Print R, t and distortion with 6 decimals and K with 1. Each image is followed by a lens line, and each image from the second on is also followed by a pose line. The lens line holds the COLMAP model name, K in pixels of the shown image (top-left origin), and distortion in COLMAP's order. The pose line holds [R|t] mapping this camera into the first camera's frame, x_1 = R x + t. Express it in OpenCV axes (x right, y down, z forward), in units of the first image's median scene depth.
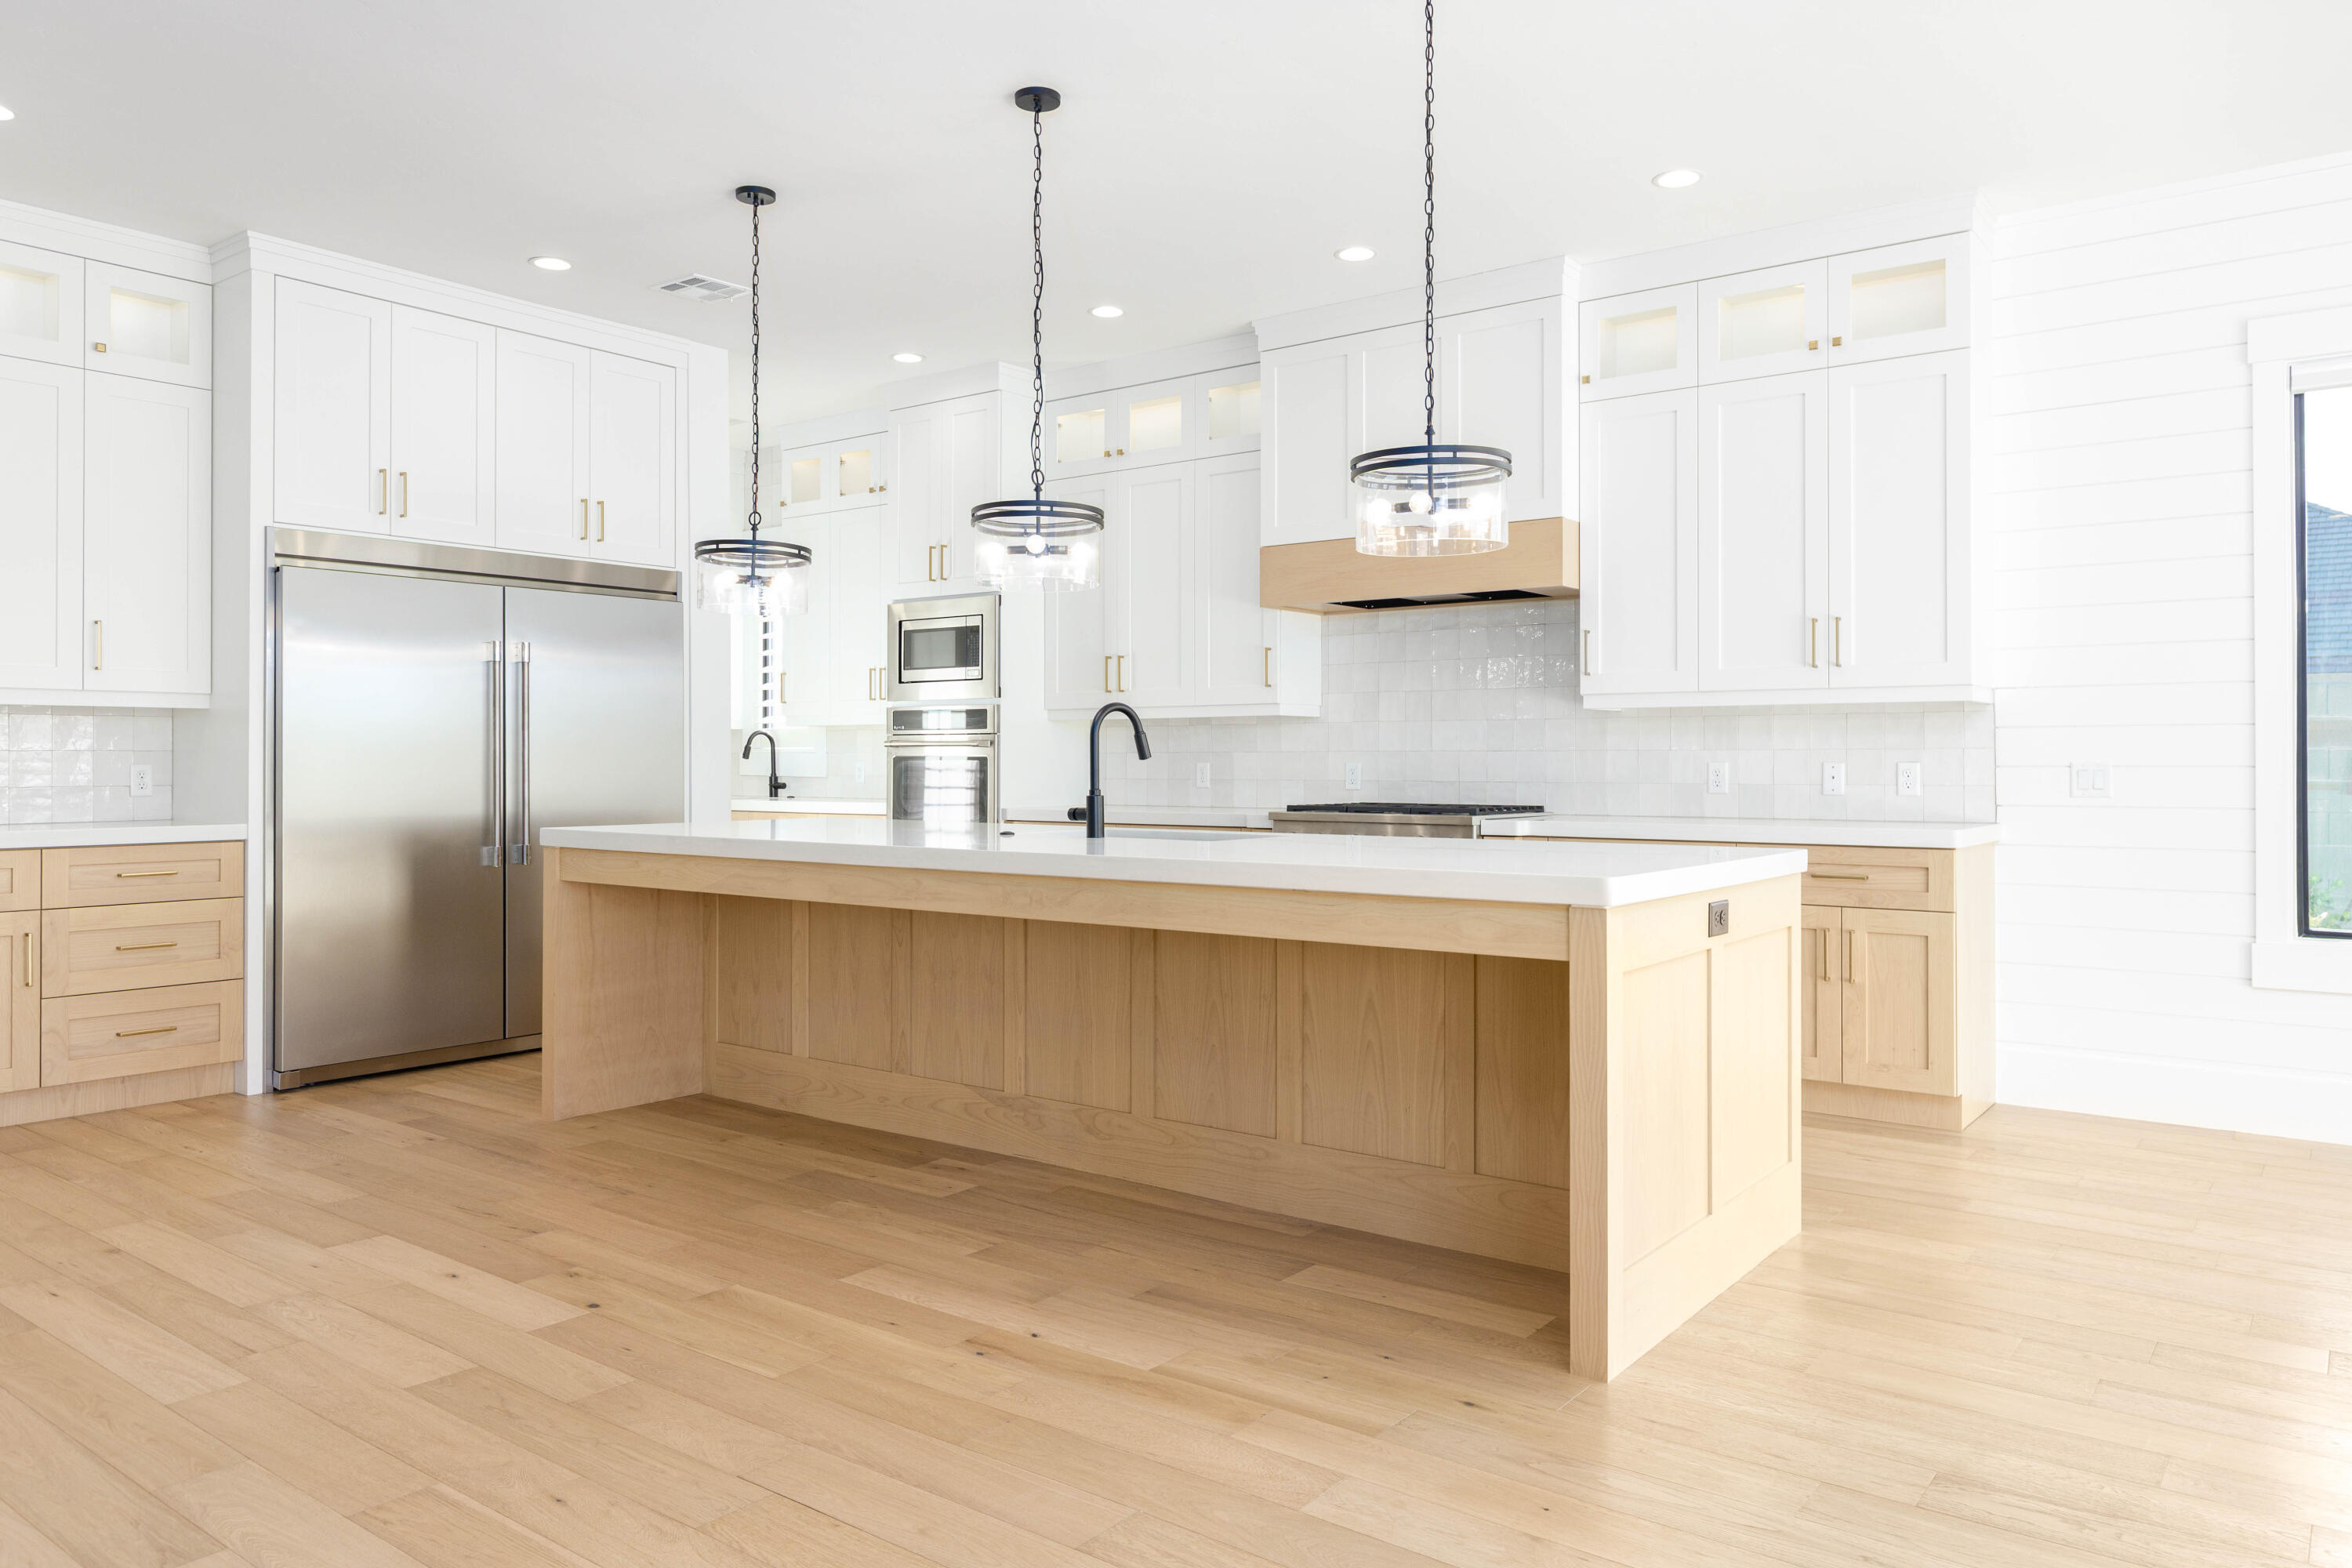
lens RADIAL K [[1573.2, 0, 1178.2], [0, 1573.2, 781.4], [0, 0, 1]] dist [0.001759, -0.000753]
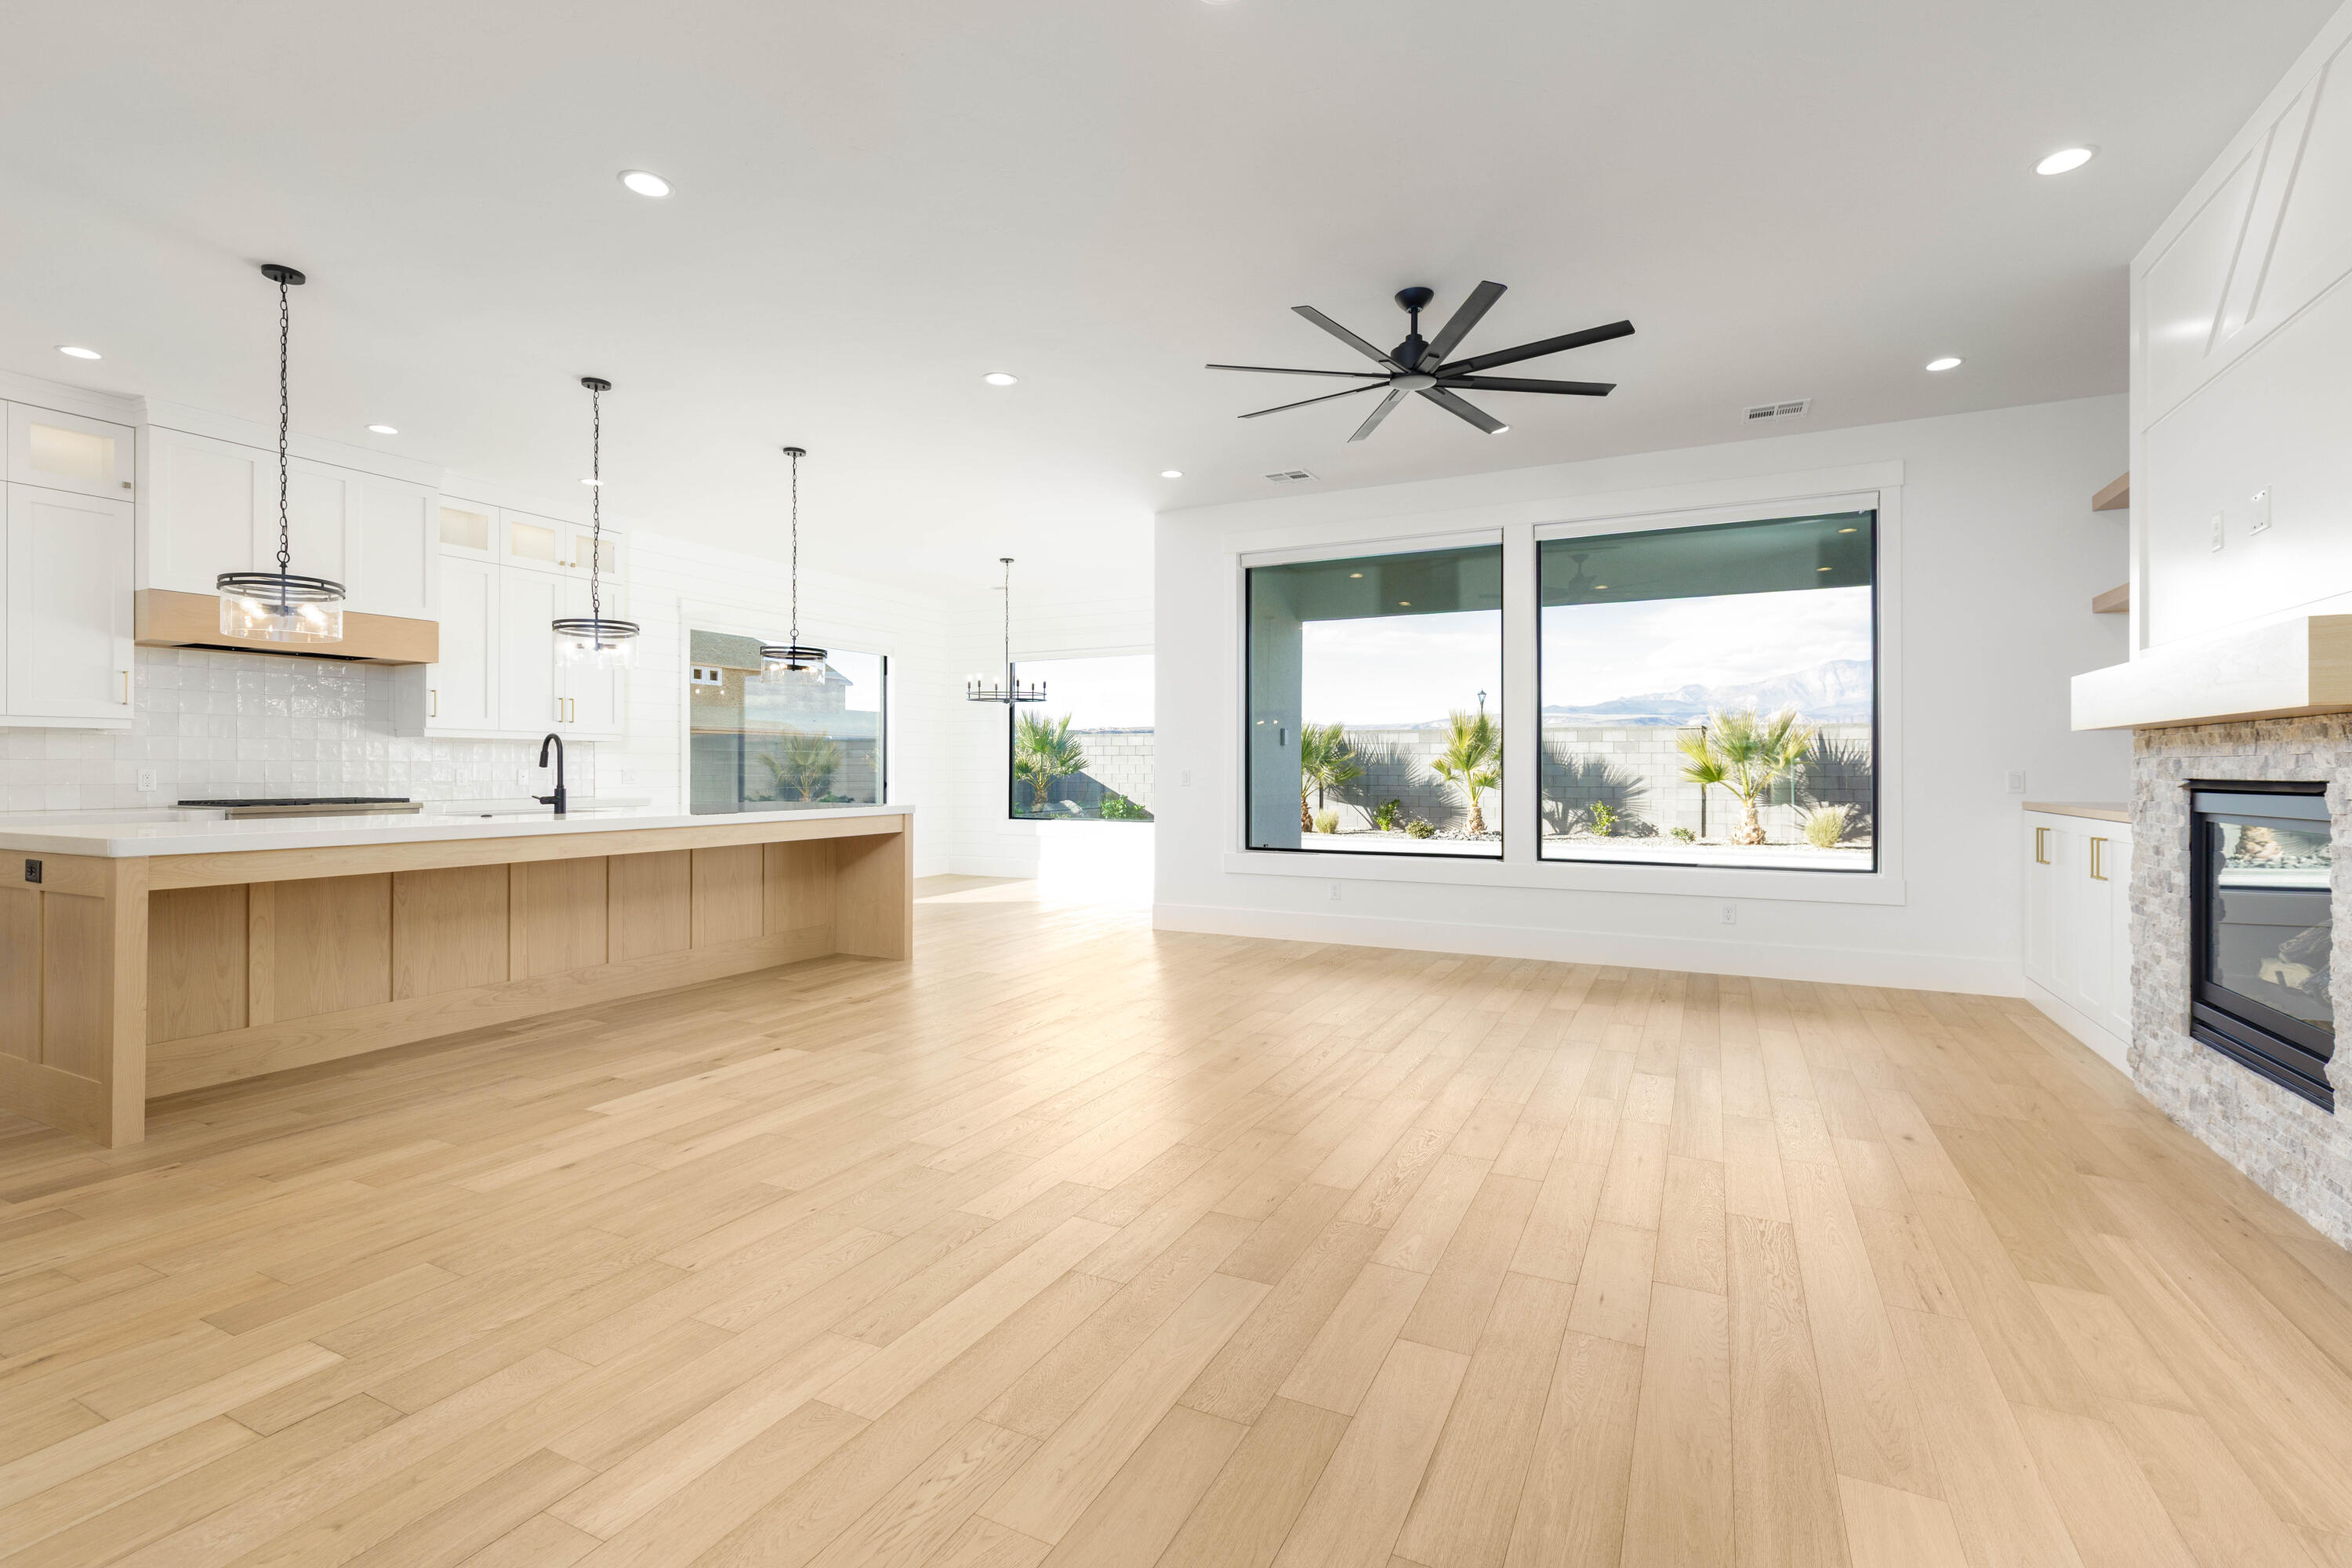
lens RADIAL K [[1055.1, 0, 1182.1], [0, 1055.1, 776.8], [0, 0, 1]] dist [0.002409, 0.000000]
pose [[-0.185082, -0.008398, 0.982687, -1.283427], [0.009235, 0.999904, 0.010285, -0.008858], [-0.982680, 0.010978, -0.184987, 0.550601]]
